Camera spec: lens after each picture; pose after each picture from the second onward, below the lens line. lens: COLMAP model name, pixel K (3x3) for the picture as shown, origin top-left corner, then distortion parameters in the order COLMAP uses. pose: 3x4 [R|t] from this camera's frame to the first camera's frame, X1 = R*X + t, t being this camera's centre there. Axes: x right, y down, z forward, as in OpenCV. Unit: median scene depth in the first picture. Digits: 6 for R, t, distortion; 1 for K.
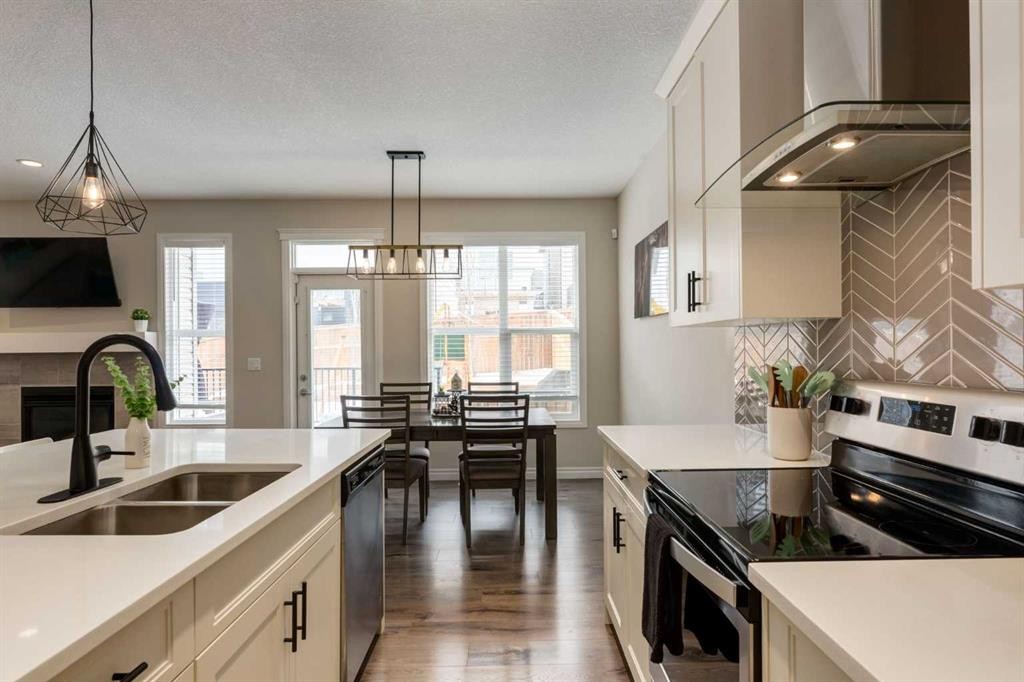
lens RADIAL K [[535.6, 0, 513.1], [0, 535.6, 344.3], [0, 0, 1]] dist [-0.000501, -0.002975]
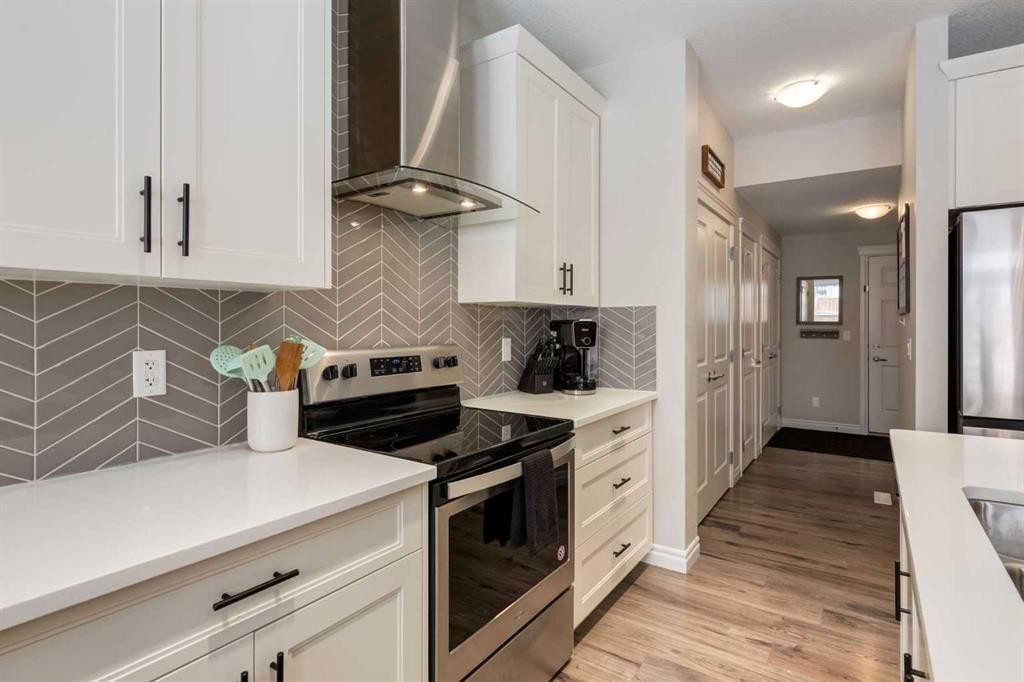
lens RADIAL K [[518.7, 0, 512.1], [0, 518.7, 326.2], [0, 0, 1]] dist [-0.001272, -0.000938]
pose [[-0.799978, 0.004554, 0.600012, -0.096713], [0.000803, 0.999978, -0.006519, 0.006425], [-0.600028, -0.004733, -0.799965, 0.466207]]
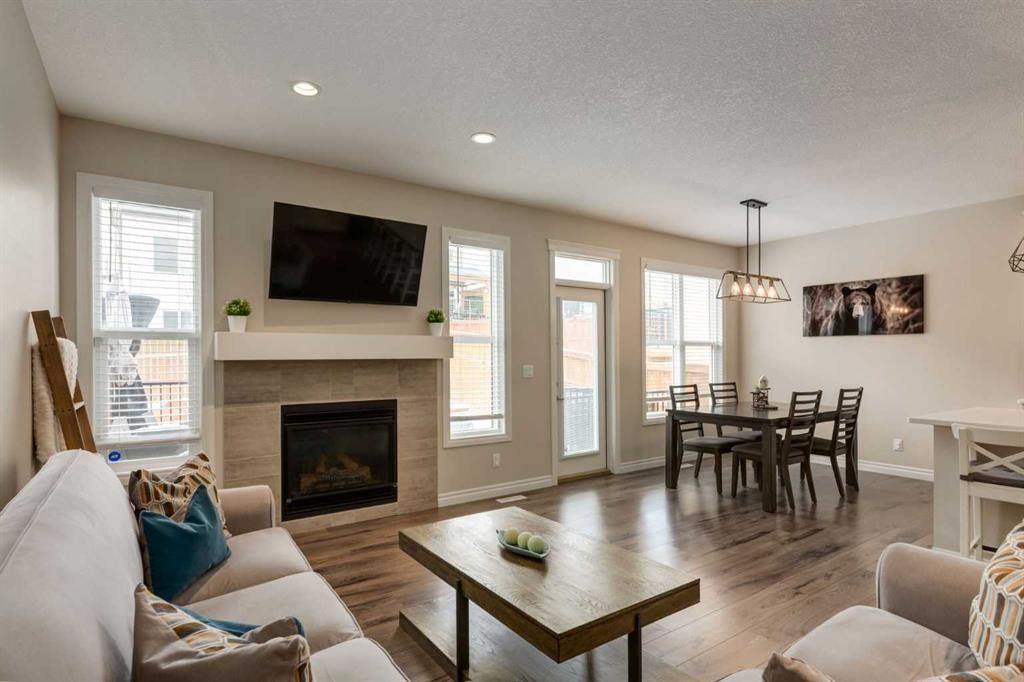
lens RADIAL K [[535.6, 0, 506.9], [0, 535.6, 356.9], [0, 0, 1]] dist [-0.000501, -0.002975]
pose [[0.845485, 0.003010, 0.533991, -1.055948], [-0.005431, 0.999981, 0.002963, 0.007487], [-0.533972, -0.005405, 0.845485, 0.181449]]
